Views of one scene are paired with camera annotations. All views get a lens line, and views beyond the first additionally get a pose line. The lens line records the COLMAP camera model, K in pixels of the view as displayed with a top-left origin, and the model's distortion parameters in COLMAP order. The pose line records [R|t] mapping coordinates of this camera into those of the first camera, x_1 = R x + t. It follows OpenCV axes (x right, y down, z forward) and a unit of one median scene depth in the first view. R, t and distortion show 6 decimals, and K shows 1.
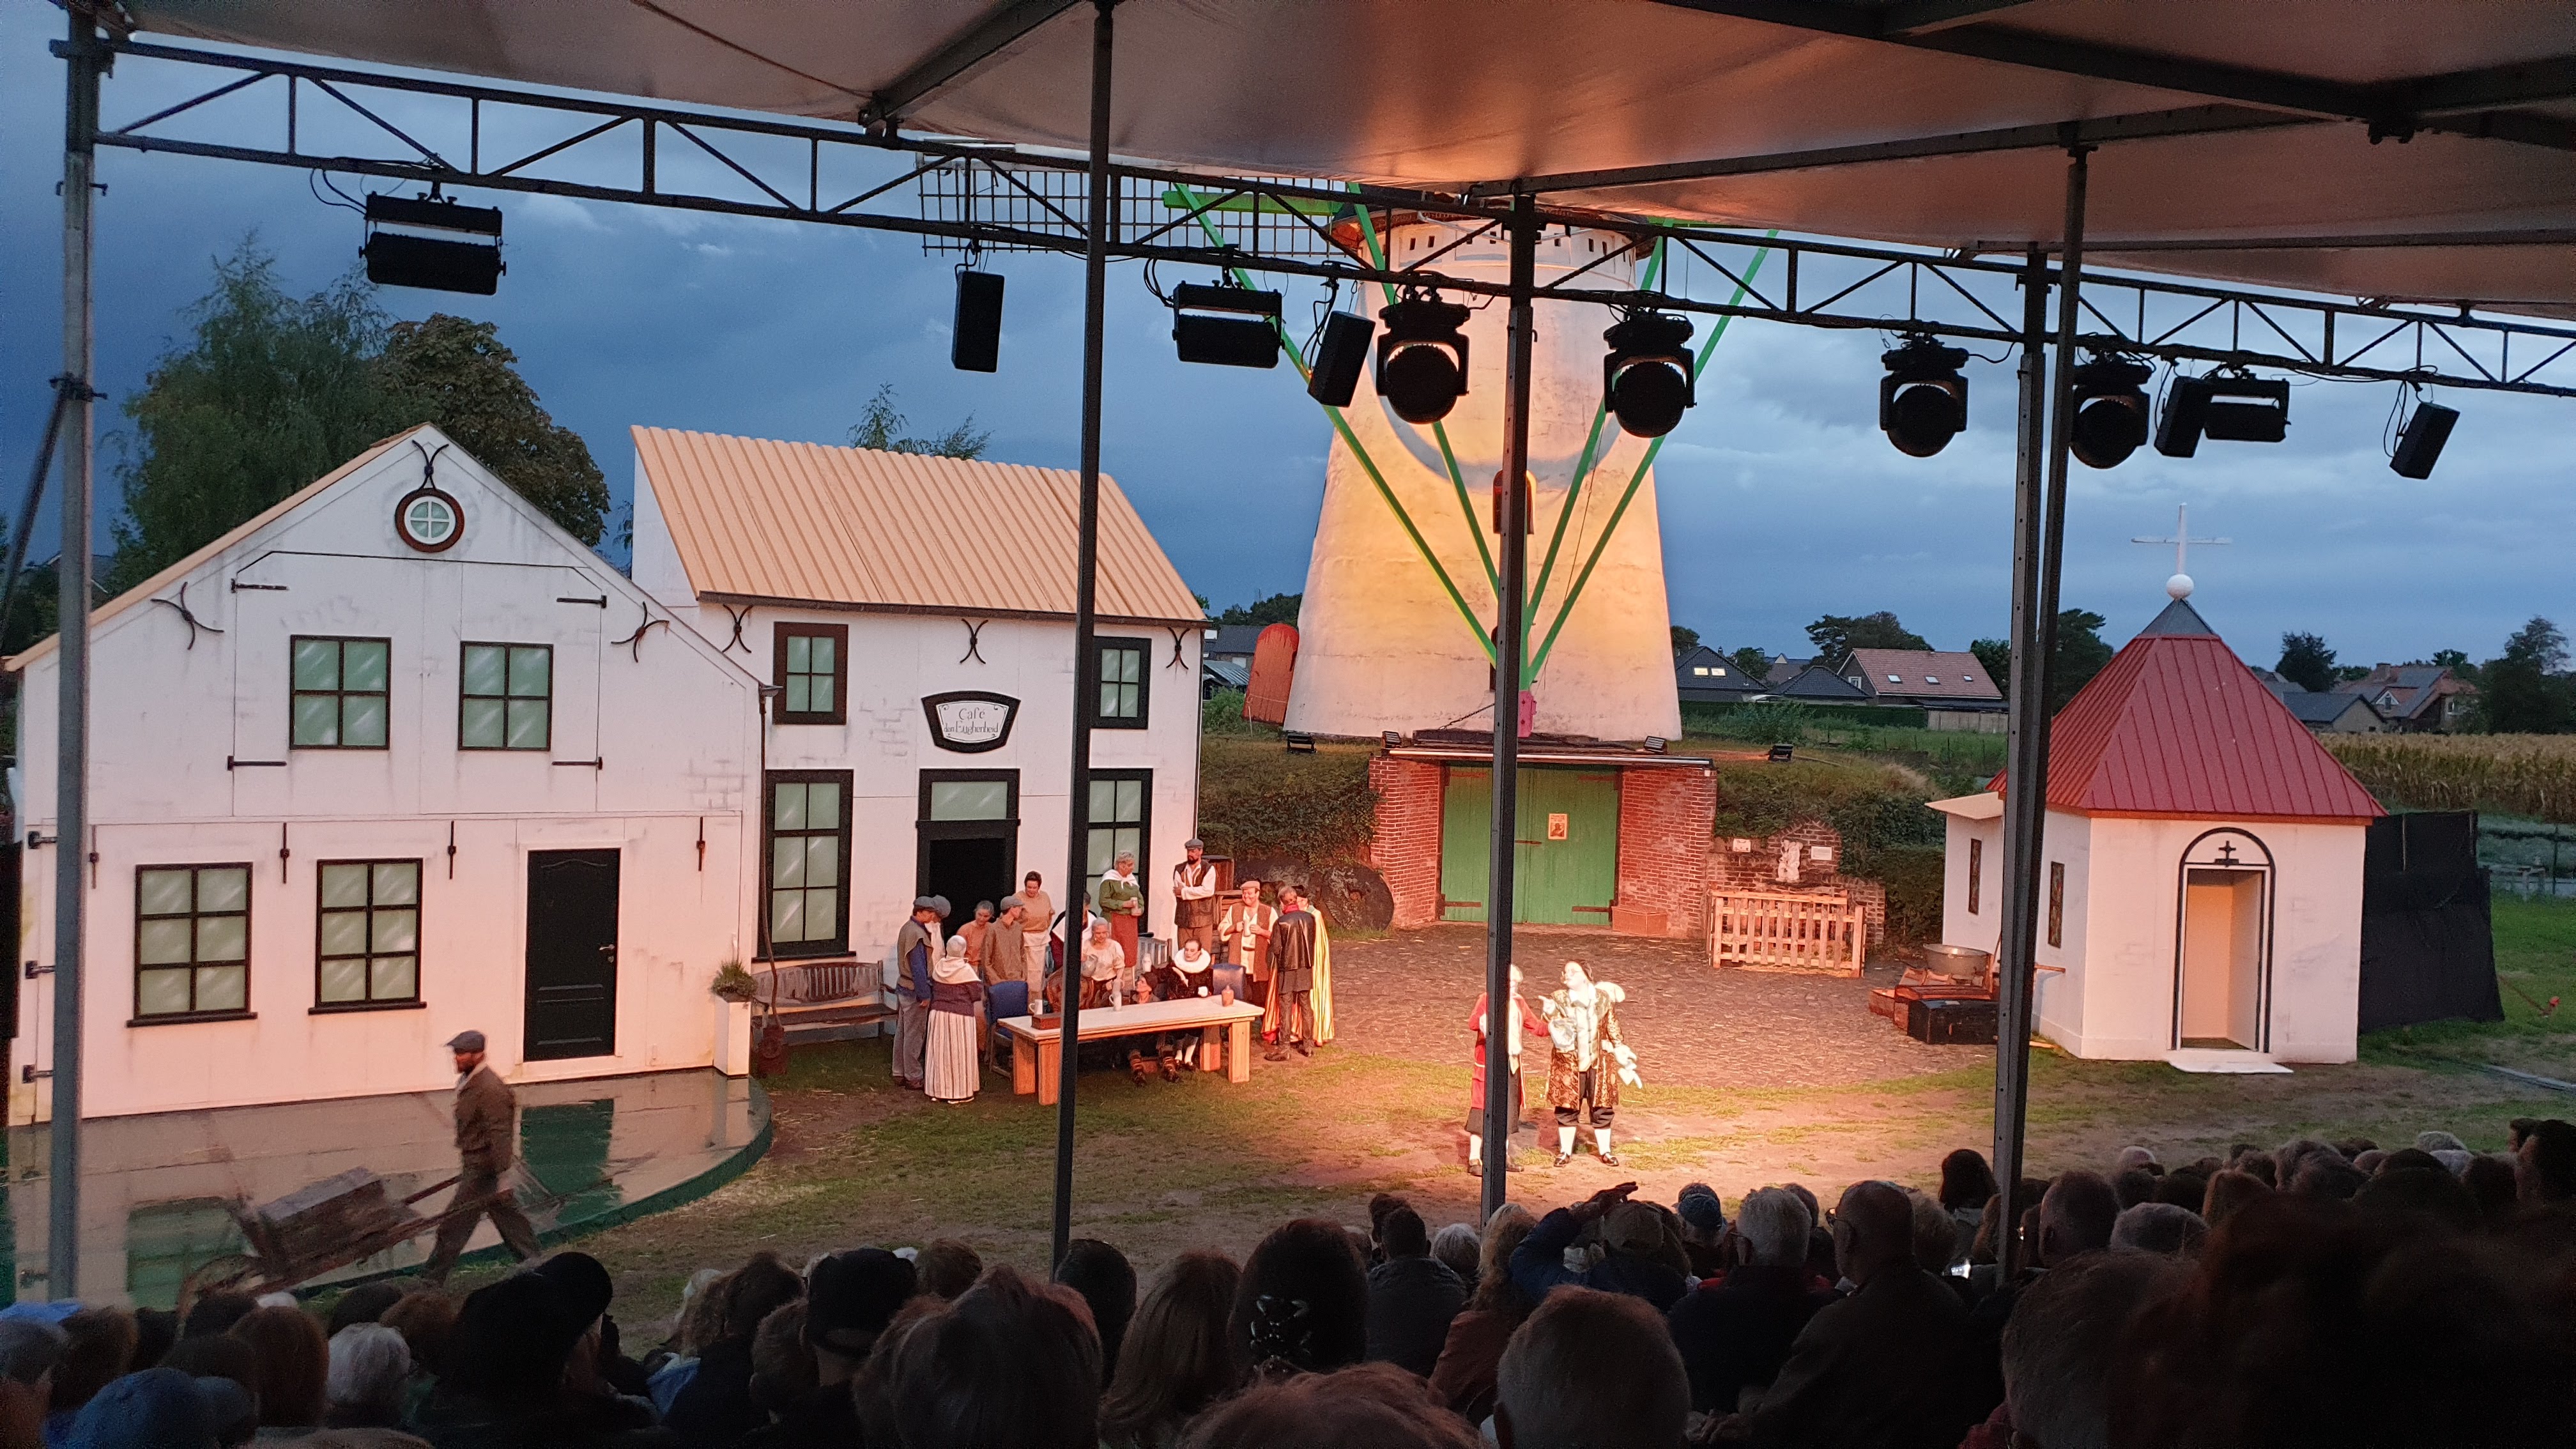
lens RADIAL K [[1996.6, 0, 1324.2], [0, 1996.6, 737.1], [0, 0, 1]] dist [0.080888, -0.157405]
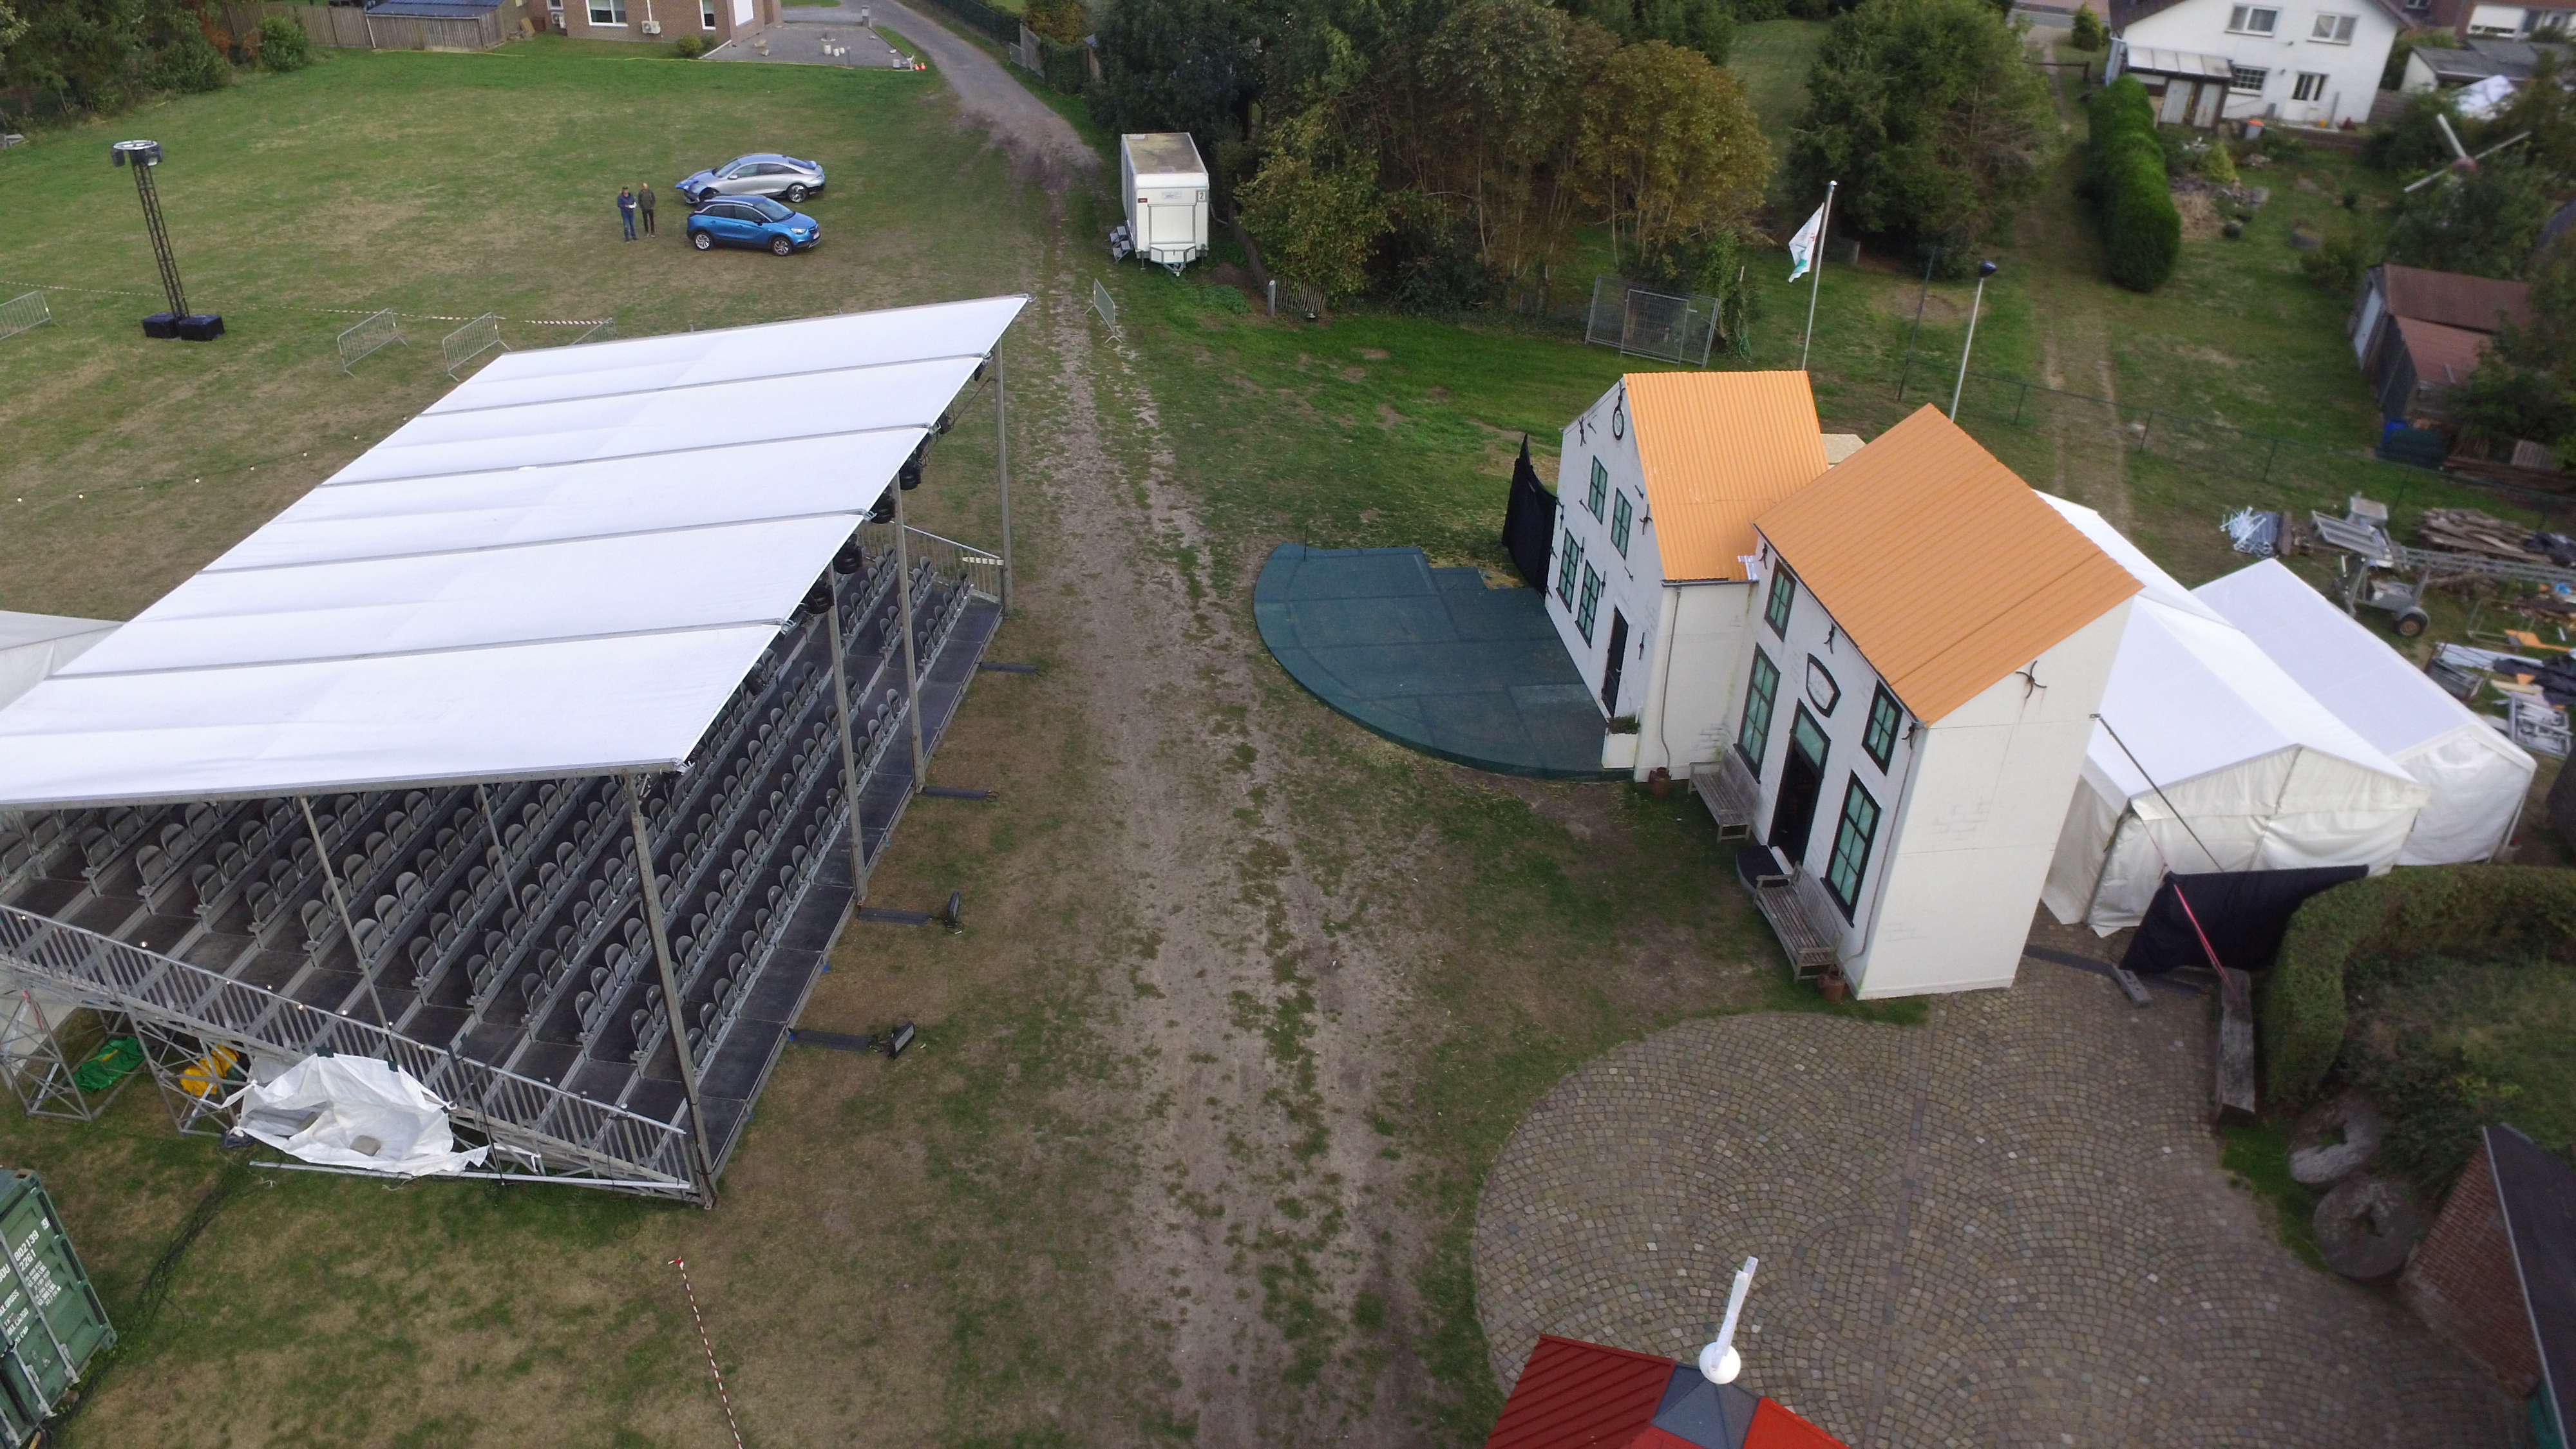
lens RADIAL K [[1732.3, 0, 1288.0], [0, 1732.3, 724.5], [0, 0, 1]] dist [-0.126396, 0.094099]
pose [[-0.447002, 0.433316, -0.782577, 1.111767], [-0.078827, 0.852360, 0.516980, -0.691419], [0.891053, 0.292779, -0.346849, 1.382879]]
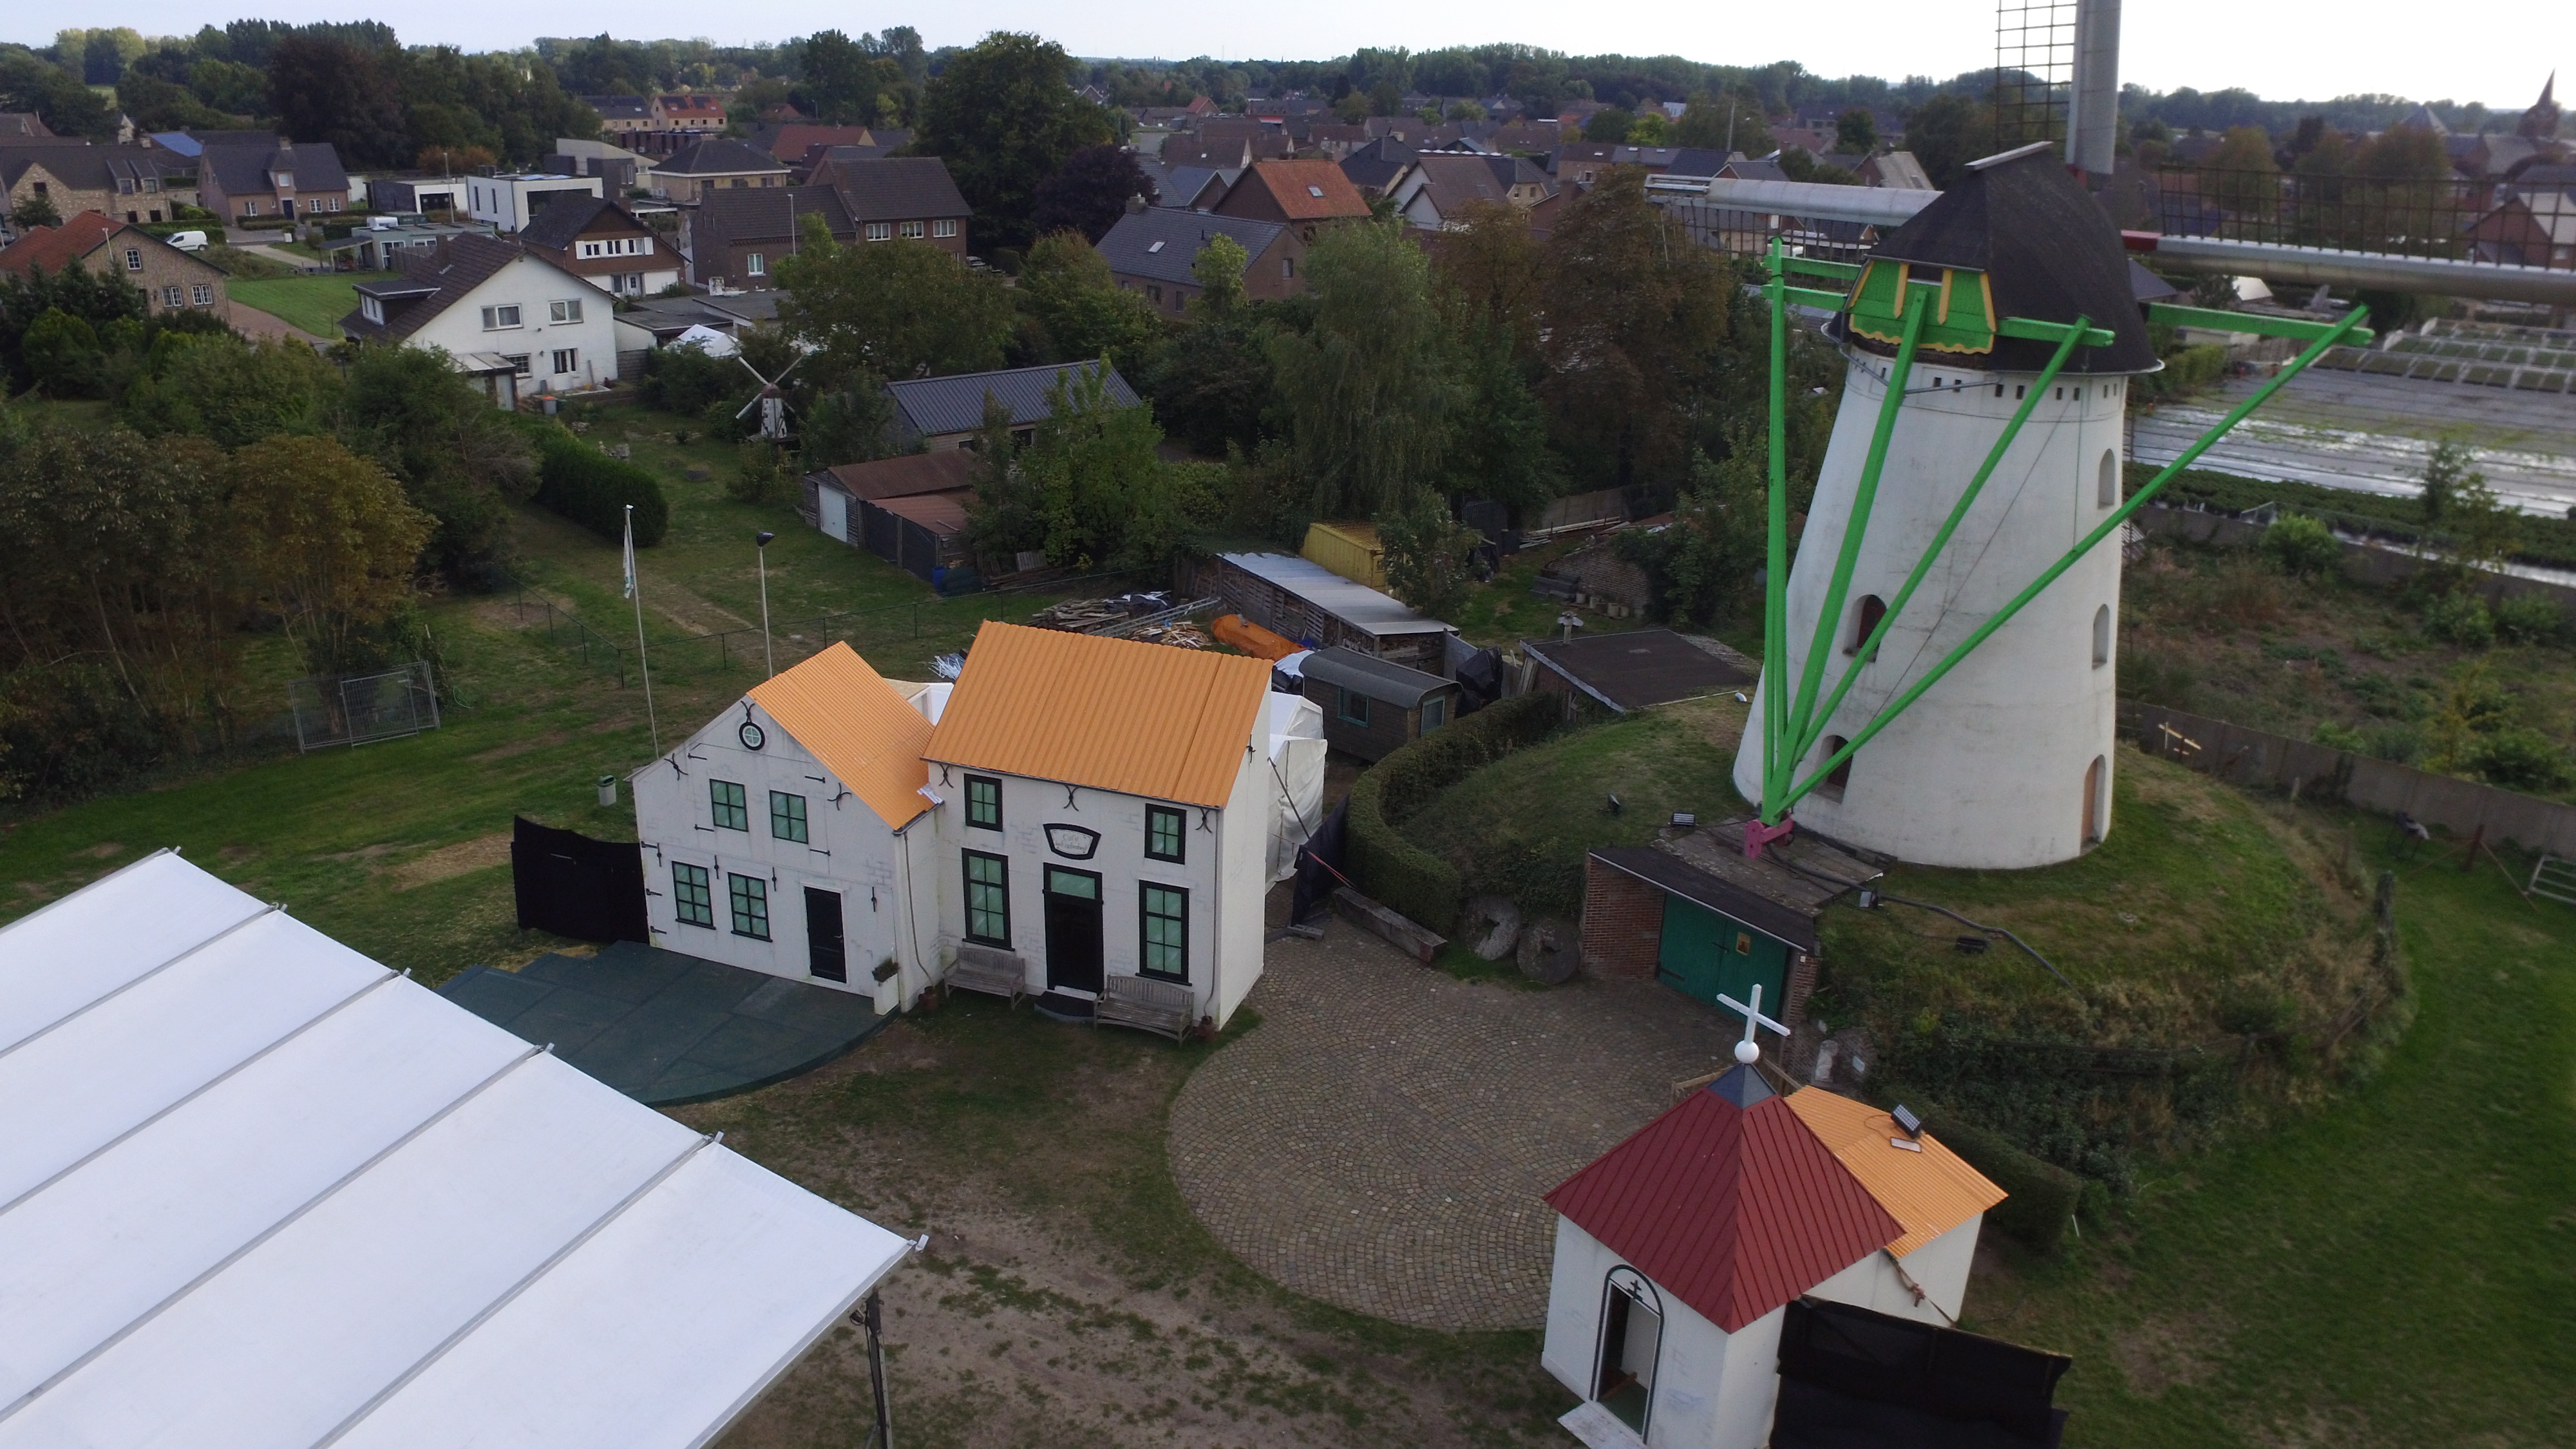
lens RADIAL K [[1738.2, 0, 1288.0], [0, 1738.2, 724.5], [0, 0, 1]] dist [-0.118260, 0.086434]
pose [[0.595298, 0.270749, -0.756515, 1.272804], [-0.034099, 0.949183, 0.312871, -0.713151], [0.802781, -0.160455, 0.574280, 0.421760]]
